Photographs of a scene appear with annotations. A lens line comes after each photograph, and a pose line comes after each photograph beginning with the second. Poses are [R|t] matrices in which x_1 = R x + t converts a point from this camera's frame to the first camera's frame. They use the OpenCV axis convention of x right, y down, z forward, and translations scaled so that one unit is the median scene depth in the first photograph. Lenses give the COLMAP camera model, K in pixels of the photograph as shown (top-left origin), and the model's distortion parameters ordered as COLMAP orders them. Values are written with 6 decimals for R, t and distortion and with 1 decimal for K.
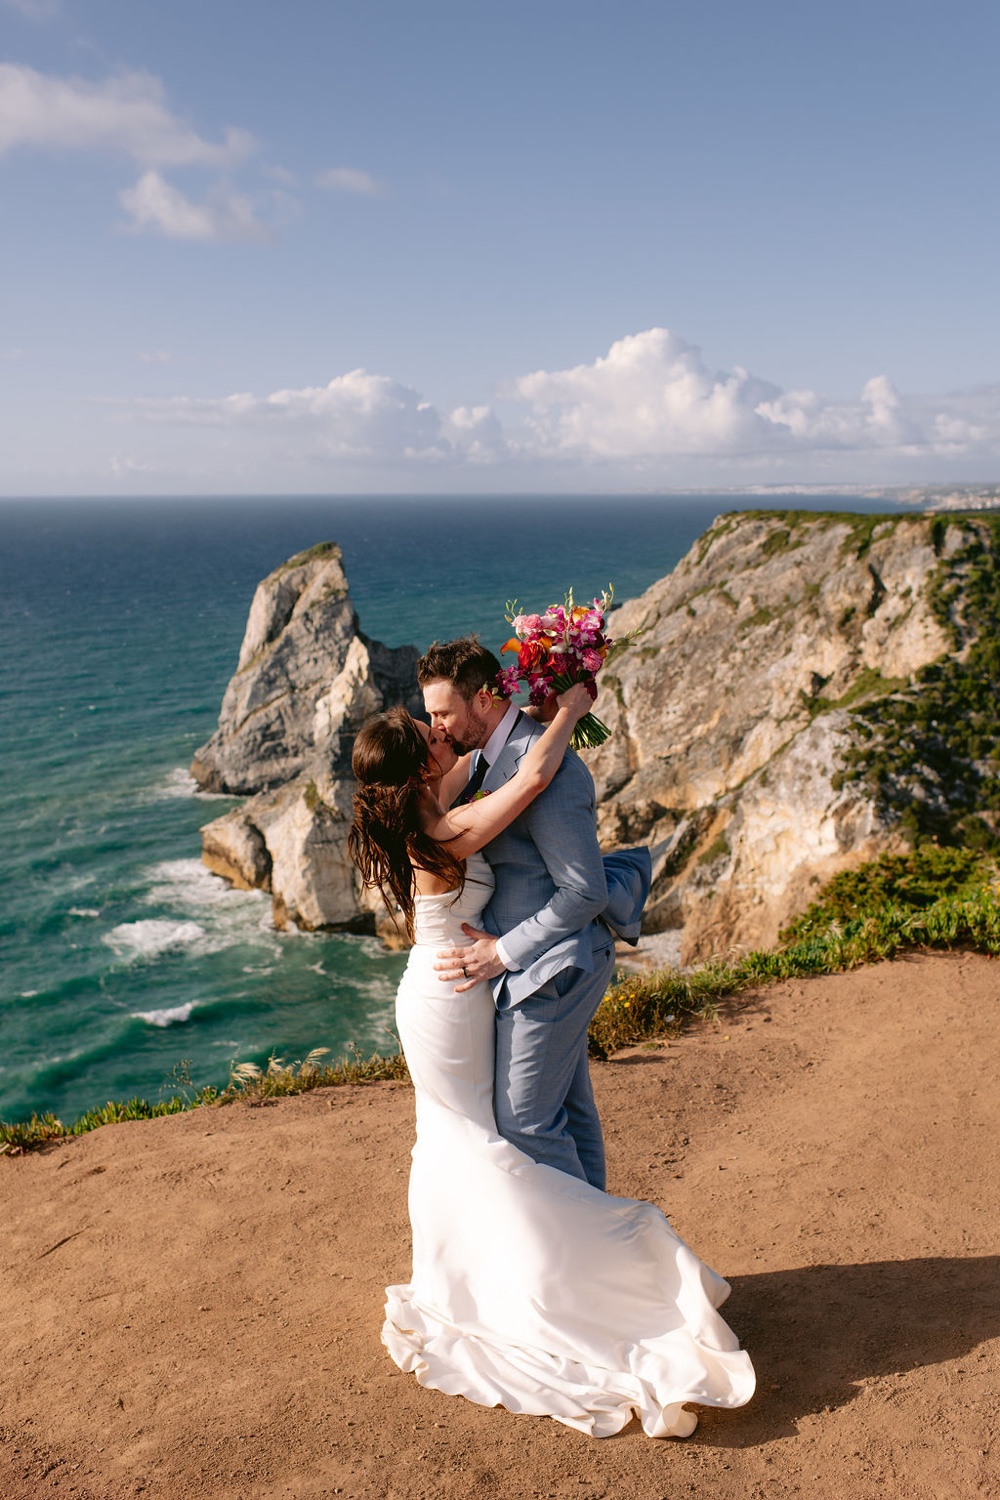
lens RADIAL K [[1562.2, 0, 502.6], [0, 1562.2, 727.9], [0, 0, 1]] dist [-0.015003, 0.014276]
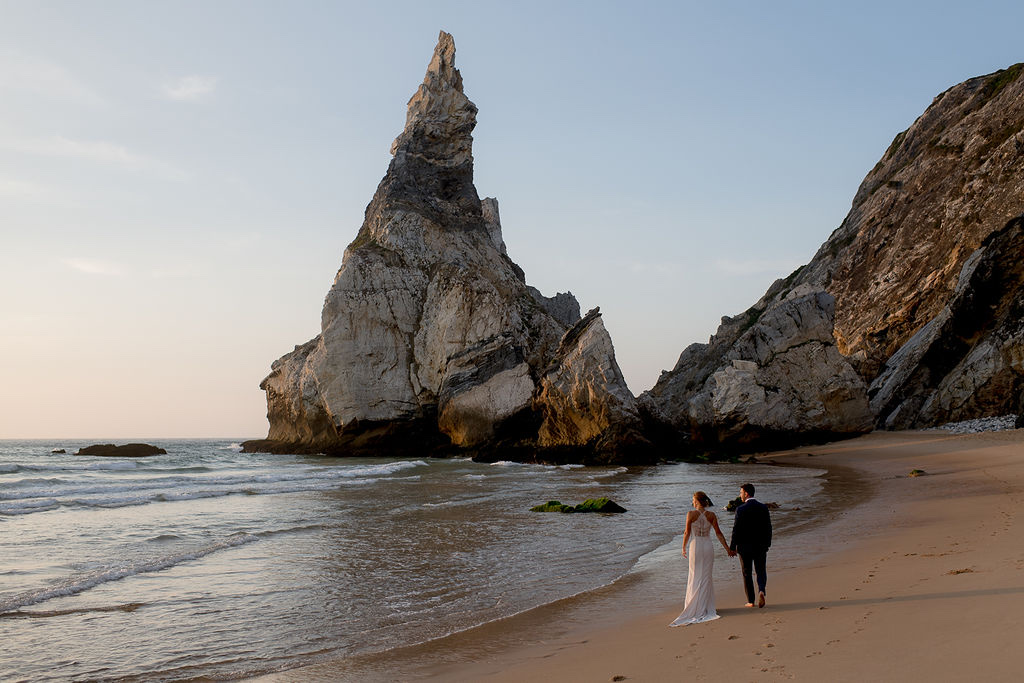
lens RADIAL K [[1006.4, 0, 512.0], [0, 1006.4, 341.5], [0, 0, 1]] dist [0.000683, 0.009811]
pose [[0.987202, -0.016511, -0.158619, 0.004861], [-0.023713, 0.968371, -0.248386, 0.163856], [0.157703, 0.248969, 0.955586, 0.546262]]
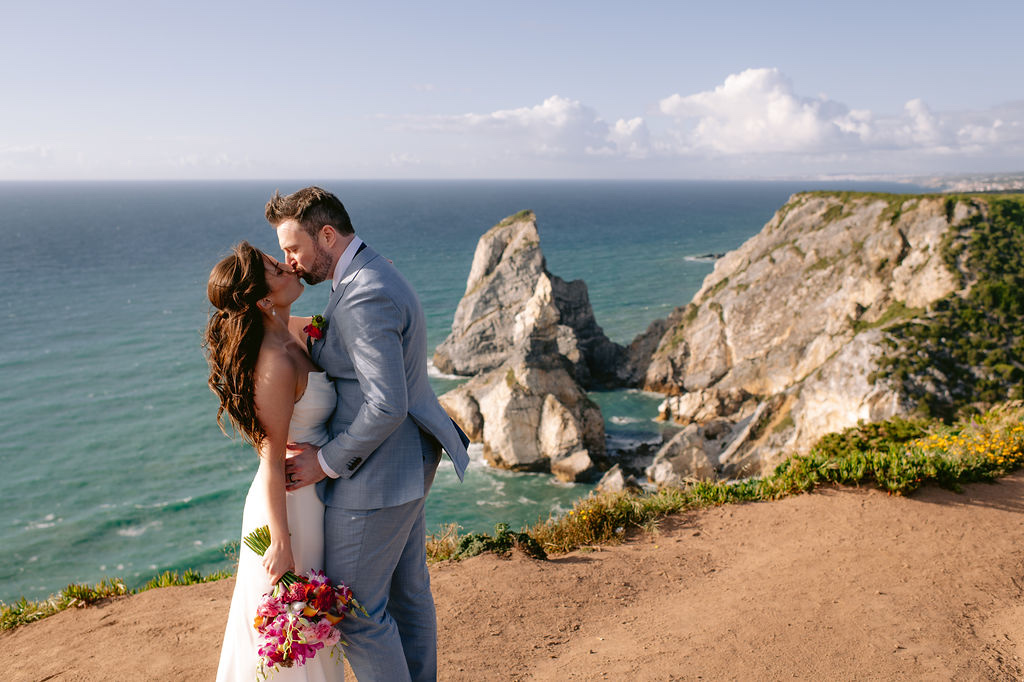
lens RADIAL K [[1042.5, 0, 514.2], [0, 1042.5, 331.2], [0, 0, 1]] dist [-0.003681, 0.021156]
pose [[0.992182, 0.023376, -0.122589, 0.002697], [-0.023863, 0.999712, -0.002505, 0.000590], [0.122495, 0.005411, 0.992454, 0.002991]]
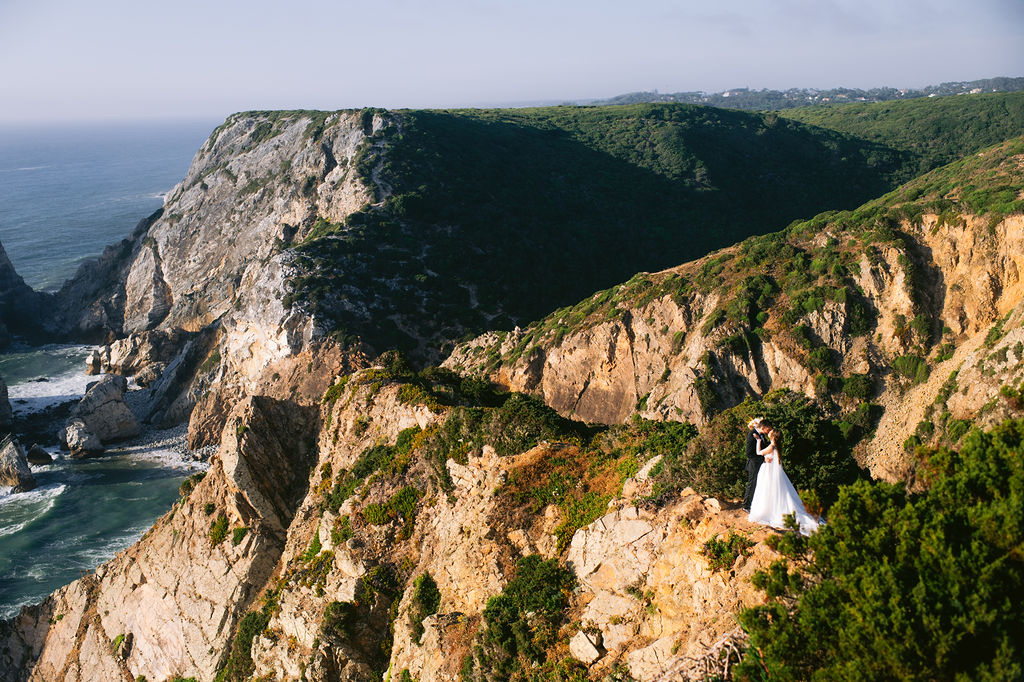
lens RADIAL K [[1042.5, 0, 514.2], [0, 1042.5, 331.2], [0, 0, 1]] dist [-0.003681, 0.021156]
pose [[0.939201, -0.084291, 0.332862, 0.070975], [0.065527, 0.995584, 0.067222, 0.008718], [-0.337058, -0.041323, 0.940577, 0.065254]]
